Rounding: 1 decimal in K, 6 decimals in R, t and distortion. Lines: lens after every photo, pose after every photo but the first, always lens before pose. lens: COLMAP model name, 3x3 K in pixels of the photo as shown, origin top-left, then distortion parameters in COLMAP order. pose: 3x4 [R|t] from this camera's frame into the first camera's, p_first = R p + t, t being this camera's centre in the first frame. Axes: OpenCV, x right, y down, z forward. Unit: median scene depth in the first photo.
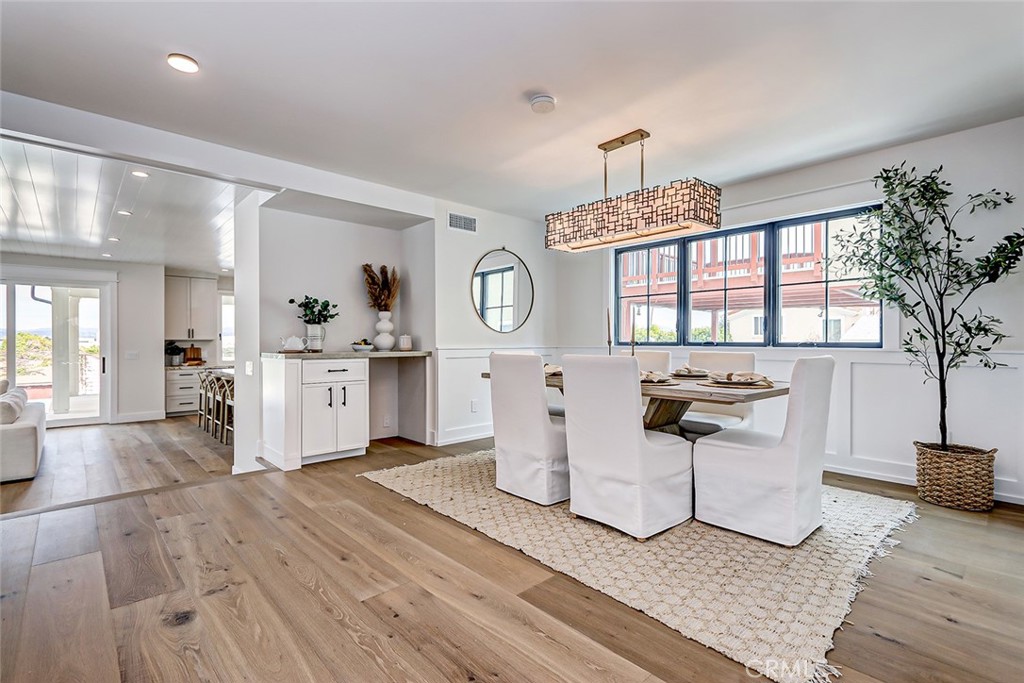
lens RADIAL K [[488.3, 0, 510.4], [0, 488.3, 346.2], [0, 0, 1]] dist [-0.000596, -0.001924]
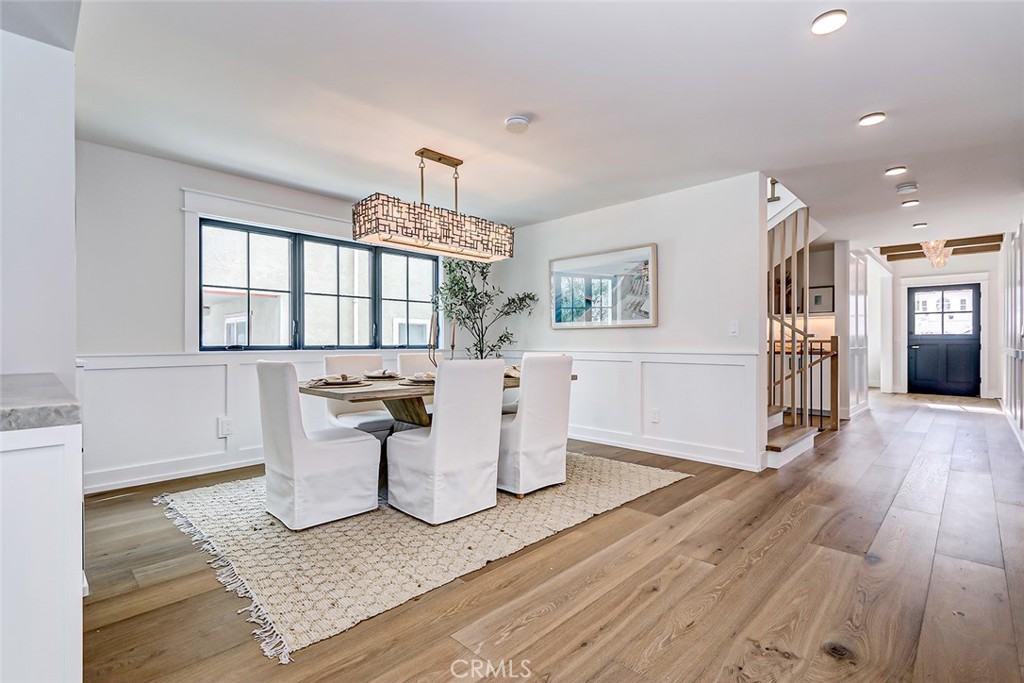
lens RADIAL K [[488.3, 0, 518.8], [0, 488.3, 337.7], [0, 0, 1]] dist [-0.000596, -0.001924]
pose [[-0.089893, 0.011461, 0.995886, -0.936074], [0.012882, 0.999864, -0.010344, -0.013572], [-0.995868, 0.011899, -0.090028, 1.020723]]
